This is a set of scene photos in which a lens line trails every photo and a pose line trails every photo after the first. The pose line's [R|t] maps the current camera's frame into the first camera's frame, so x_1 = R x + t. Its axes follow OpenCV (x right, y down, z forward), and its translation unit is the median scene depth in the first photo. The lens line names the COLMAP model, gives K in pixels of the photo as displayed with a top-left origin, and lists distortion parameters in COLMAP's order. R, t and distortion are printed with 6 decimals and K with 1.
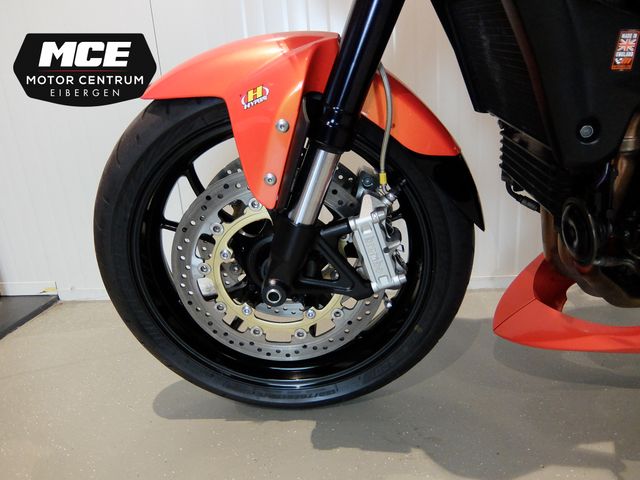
lens RADIAL K [[482.0, 0, 327.6], [0, 482.0, 239.5], [0, 0, 1]] dist [-0.008499, -0.001574]
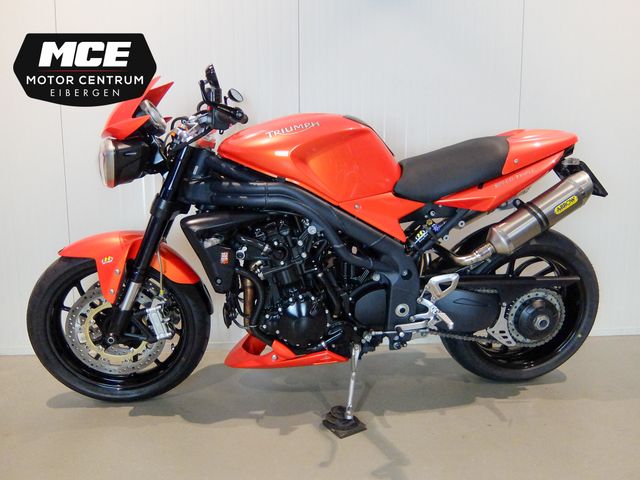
lens RADIAL K [[516.9, 0, 332.8], [0, 516.9, 243.7], [0, 0, 1]] dist [0.005417, 0.000411]
pose [[0.985387, 0.045157, 0.164233, 0.484463], [-0.021255, 0.989280, -0.144478, -0.008119], [-0.168997, 0.138876, 0.975784, -1.601550]]
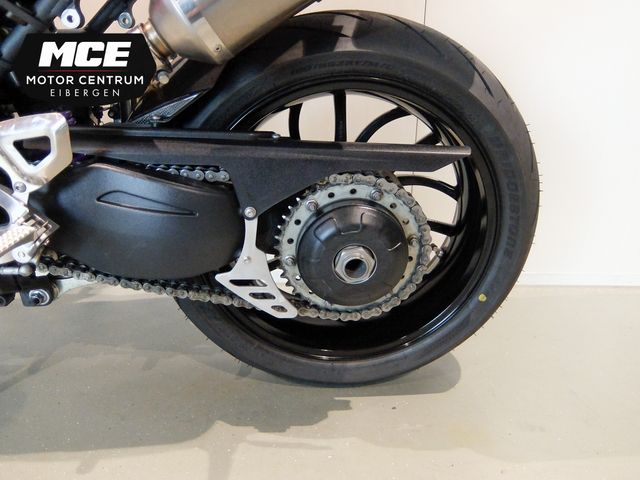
lens RADIAL K [[516.9, 0, 332.8], [0, 516.9, 243.7], [0, 0, 1]] dist [0.005417, 0.000411]
pose [[0.994537, 0.068130, 0.079085, 1.837309], [-0.070451, 0.997152, 0.026934, -0.077887], [-0.077025, -0.032358, 0.996504, -0.170179]]
